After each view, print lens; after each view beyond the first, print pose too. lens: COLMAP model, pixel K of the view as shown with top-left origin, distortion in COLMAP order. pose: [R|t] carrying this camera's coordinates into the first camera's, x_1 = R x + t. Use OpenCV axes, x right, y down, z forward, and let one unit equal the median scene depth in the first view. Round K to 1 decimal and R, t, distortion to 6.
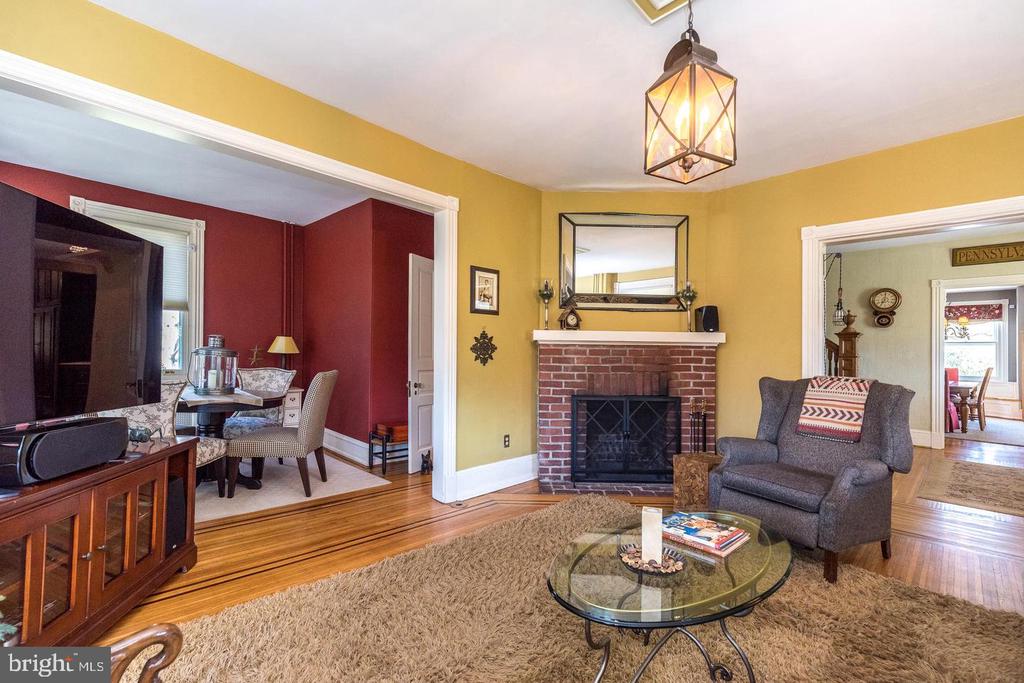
lens RADIAL K [[446.1, 0, 511.3], [0, 446.1, 348.2], [0, 0, 1]] dist [0.005120, 0.001204]
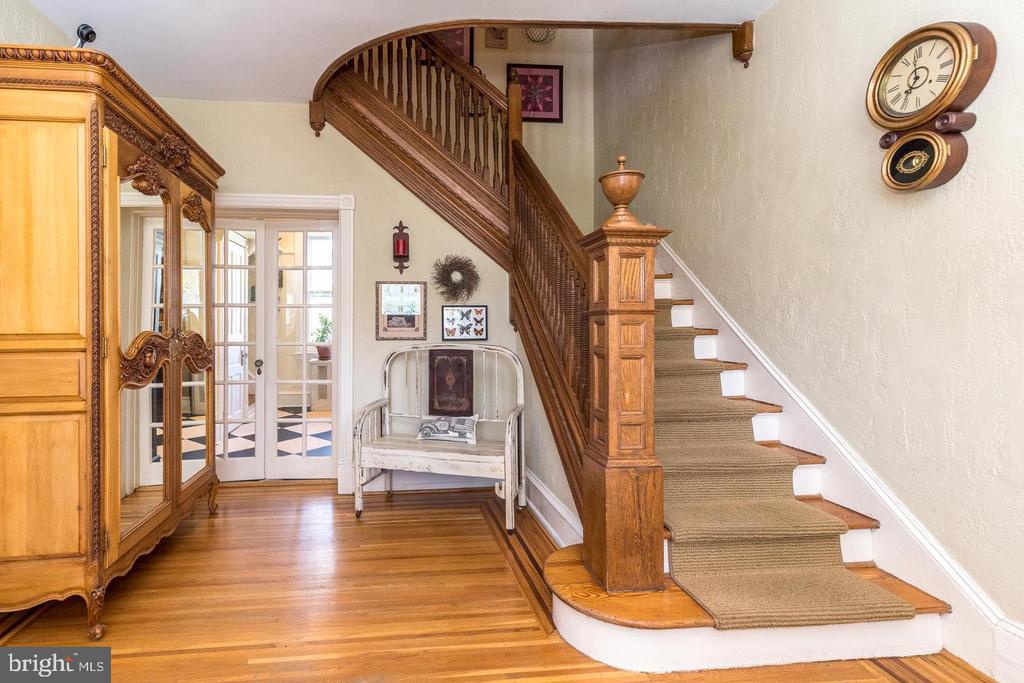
lens RADIAL K [[481.1, 0, 441.2], [0, 481.1, 331.1], [0, 0, 1]] dist [0.004609, 0.000875]
pose [[0.769206, -0.019155, -0.638714, 0.607306], [0.025661, 0.999670, 0.000925, 0.019781], [0.638486, -0.017101, 0.769444, 0.471673]]
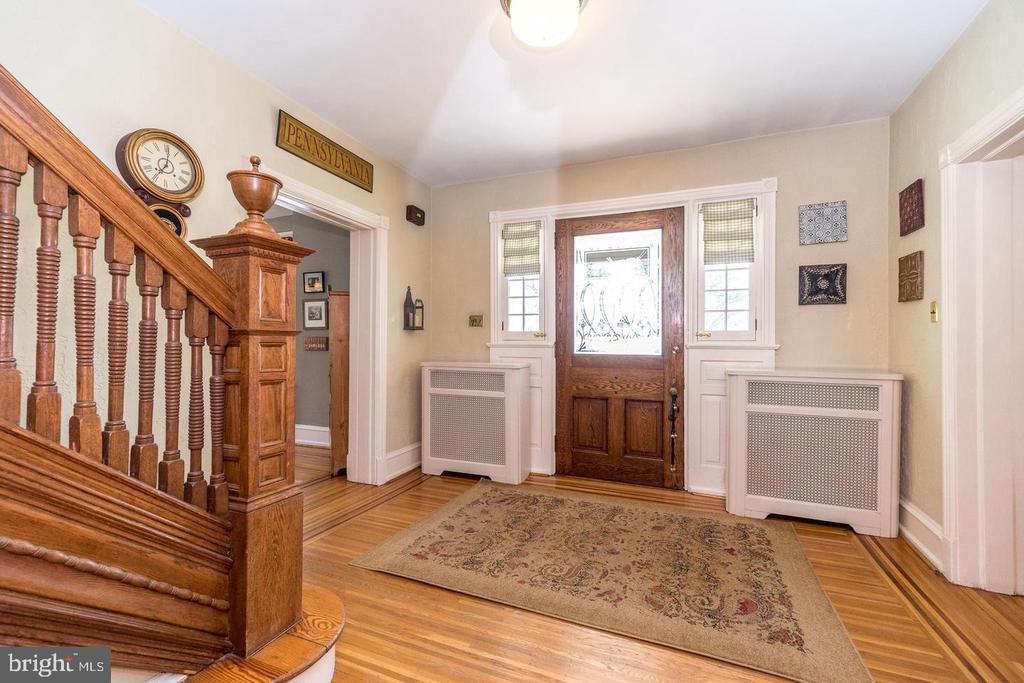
lens RADIAL K [[446.1, 0, 513.3], [0, 446.1, 340.3], [0, 0, 1]] dist [0.005120, 0.001204]
pose [[-0.382452, -0.009891, 0.923923, 0.314766], [-0.034235, 0.999408, -0.003472, 0.013496], [-0.923341, -0.032959, -0.382564, 0.669028]]
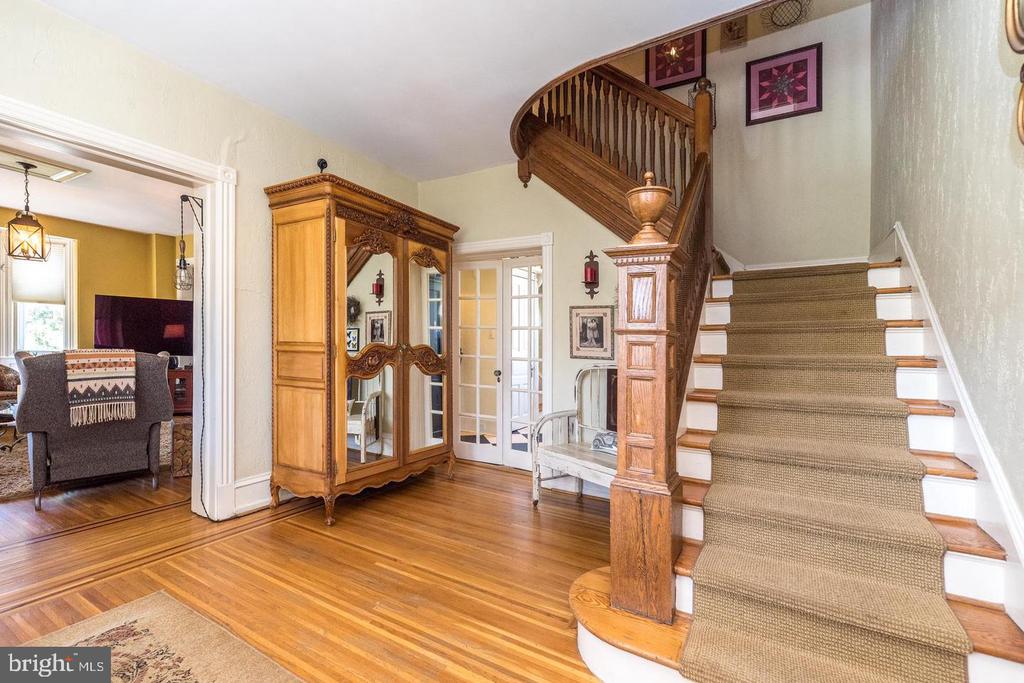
lens RADIAL K [[446.1, 0, 495.7], [0, 446.1, 360.0], [0, 0, 1]] dist [0.005120, 0.001204]
pose [[0.253330, 0.015261, -0.967260, 0.698737], [-0.013849, 0.999830, 0.012148, 0.023857], [0.967281, 0.010318, 0.253498, 0.569422]]
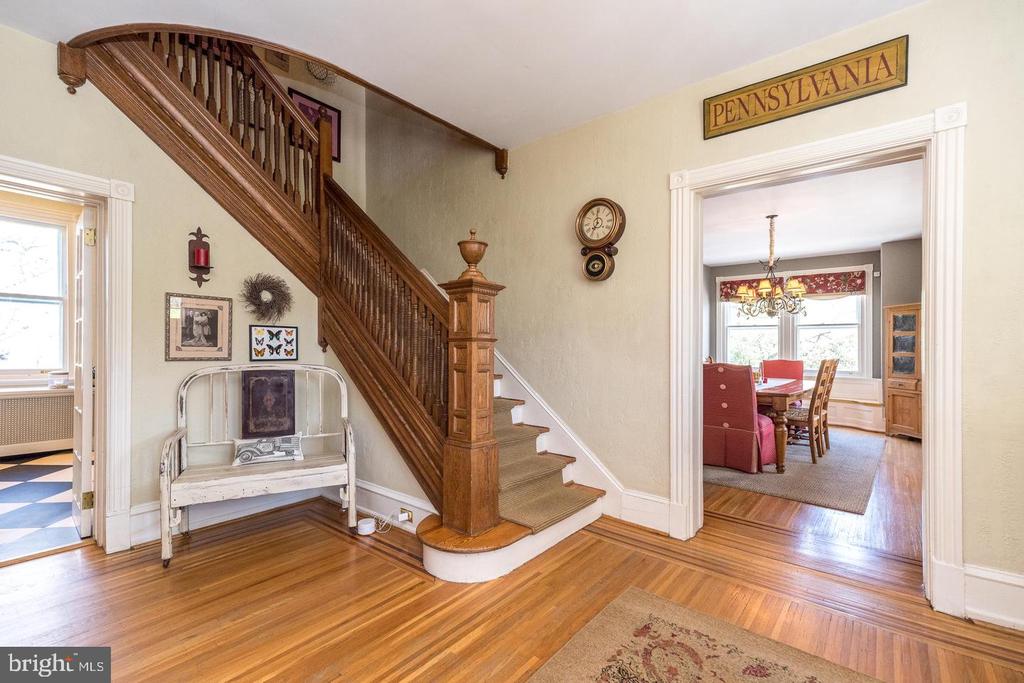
lens RADIAL K [[446.1, 0, 517.8], [0, 446.1, 356.7], [0, 0, 1]] dist [0.005120, 0.001204]
pose [[0.993349, -0.012338, 0.114479, 0.525546], [0.009395, 0.999612, 0.026205, 0.017241], [-0.114758, -0.024955, 0.993080, 0.402106]]
